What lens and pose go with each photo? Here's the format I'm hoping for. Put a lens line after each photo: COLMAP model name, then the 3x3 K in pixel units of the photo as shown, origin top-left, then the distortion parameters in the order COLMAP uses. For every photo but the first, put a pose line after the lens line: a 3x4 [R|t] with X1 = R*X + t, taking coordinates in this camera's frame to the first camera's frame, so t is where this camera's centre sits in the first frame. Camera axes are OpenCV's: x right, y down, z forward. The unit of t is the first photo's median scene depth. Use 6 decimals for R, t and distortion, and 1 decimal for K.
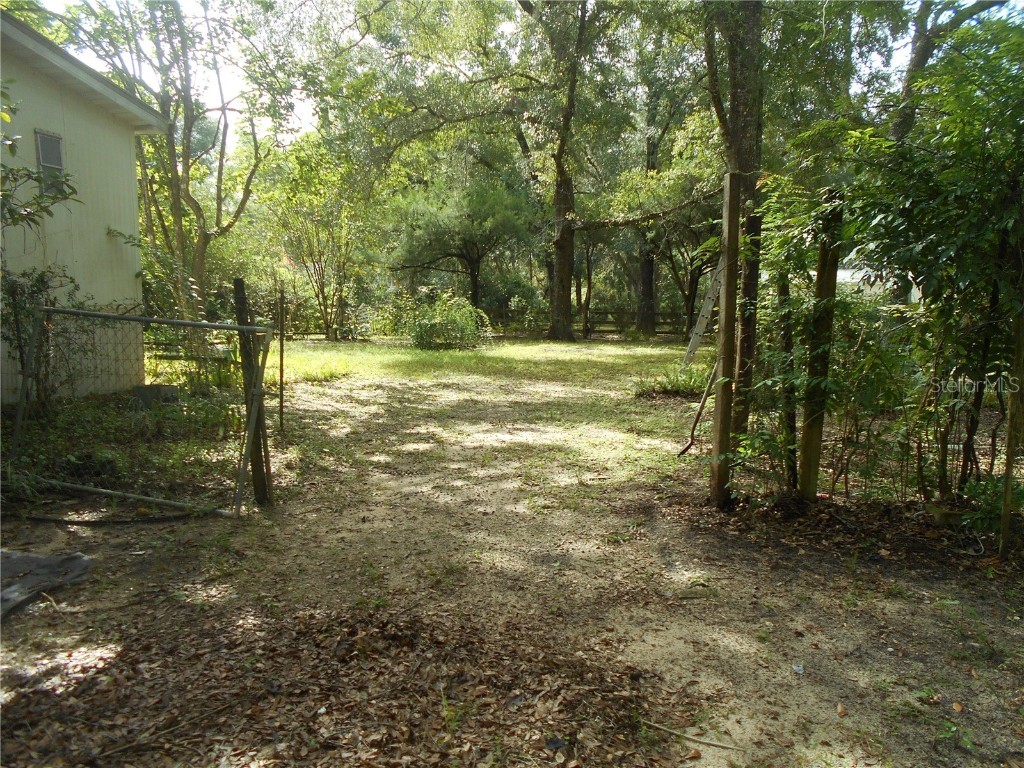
lens RADIAL K [[803.5, 0, 547.3], [0, 803.5, 389.6], [0, 0, 1]] dist [-0.067027, 0.037195]
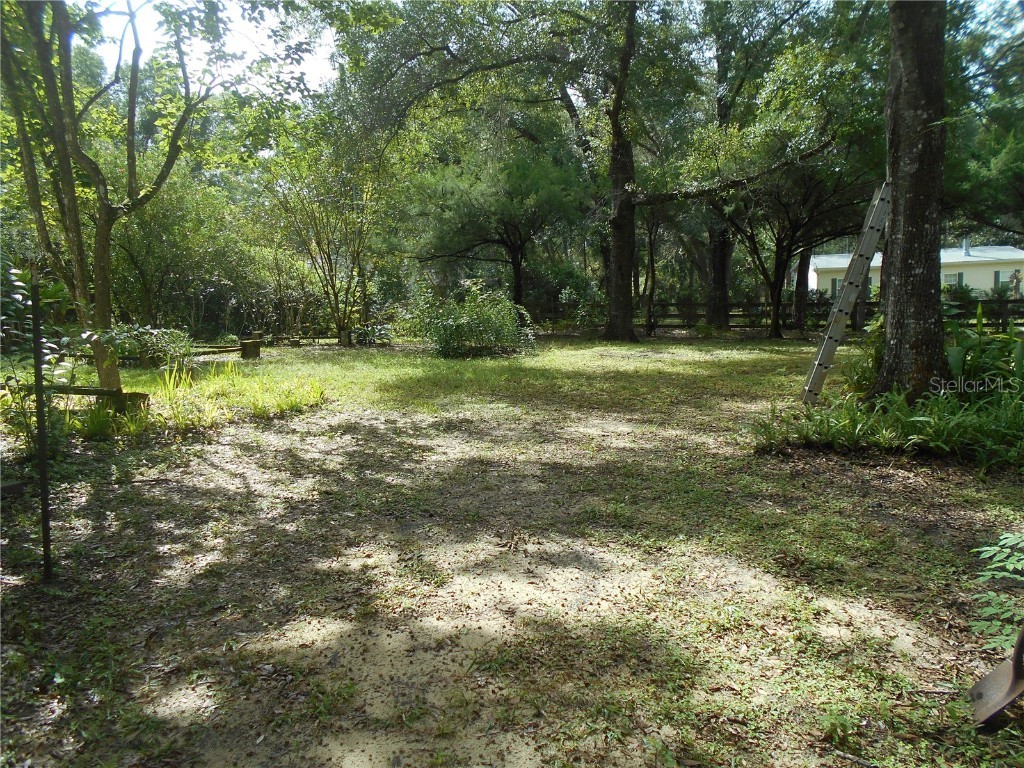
lens RADIAL K [[803.5, 0, 547.3], [0, 803.5, 389.6], [0, 0, 1]] dist [-0.067027, 0.037195]
pose [[0.997427, -0.013076, -0.070486, -0.000481], [0.013786, 0.999859, 0.009594, -0.021362], [0.070351, -0.010541, 0.997467, 0.188372]]
